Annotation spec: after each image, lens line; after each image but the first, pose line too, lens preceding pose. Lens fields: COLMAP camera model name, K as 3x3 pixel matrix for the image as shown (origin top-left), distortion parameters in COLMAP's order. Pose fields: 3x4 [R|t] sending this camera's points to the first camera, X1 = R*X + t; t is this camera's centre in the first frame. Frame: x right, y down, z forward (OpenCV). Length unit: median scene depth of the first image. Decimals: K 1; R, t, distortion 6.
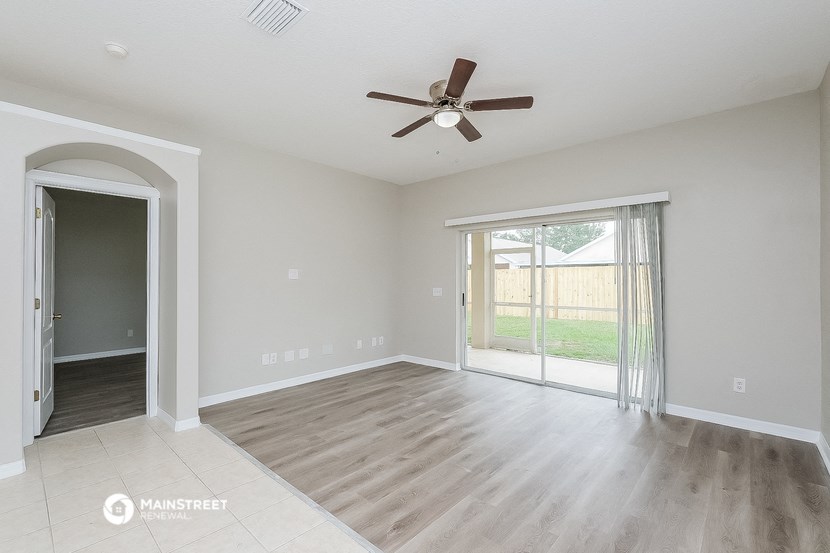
lens RADIAL K [[369.6, 0, 417.6], [0, 369.6, 275.7], [0, 0, 1]] dist [0.003327, 0.000021]
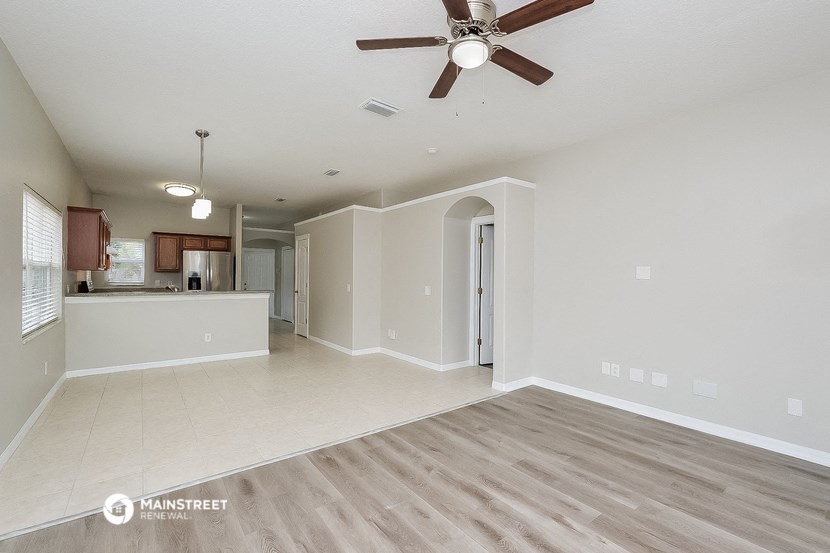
lens RADIAL K [[369.6, 0, 414.4], [0, 369.6, 275.7], [0, 0, 1]] dist [0.003327, 0.000021]
pose [[-0.198707, -0.006072, -0.980040, 0.676990], [0.003768, 0.999969, -0.006960, 0.009654], [0.980052, -0.005076, -0.198678, 0.879613]]
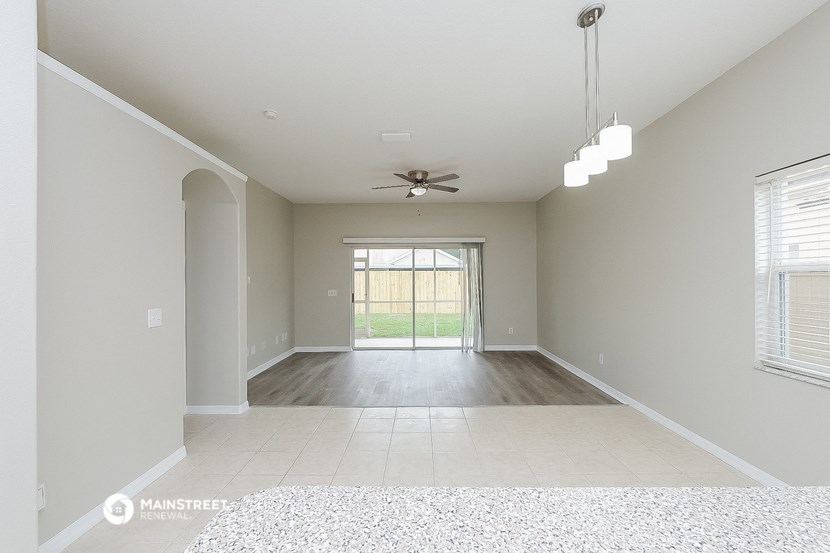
lens RADIAL K [[369.6, 0, 412.3], [0, 369.6, 278.8], [0, 0, 1]] dist [0.003327, 0.000021]
pose [[0.756405, -0.002390, 0.654100, -0.898957], [-0.001728, 0.999983, 0.005652, -0.019816], [-0.654102, -0.005406, 0.756387, -0.234426]]
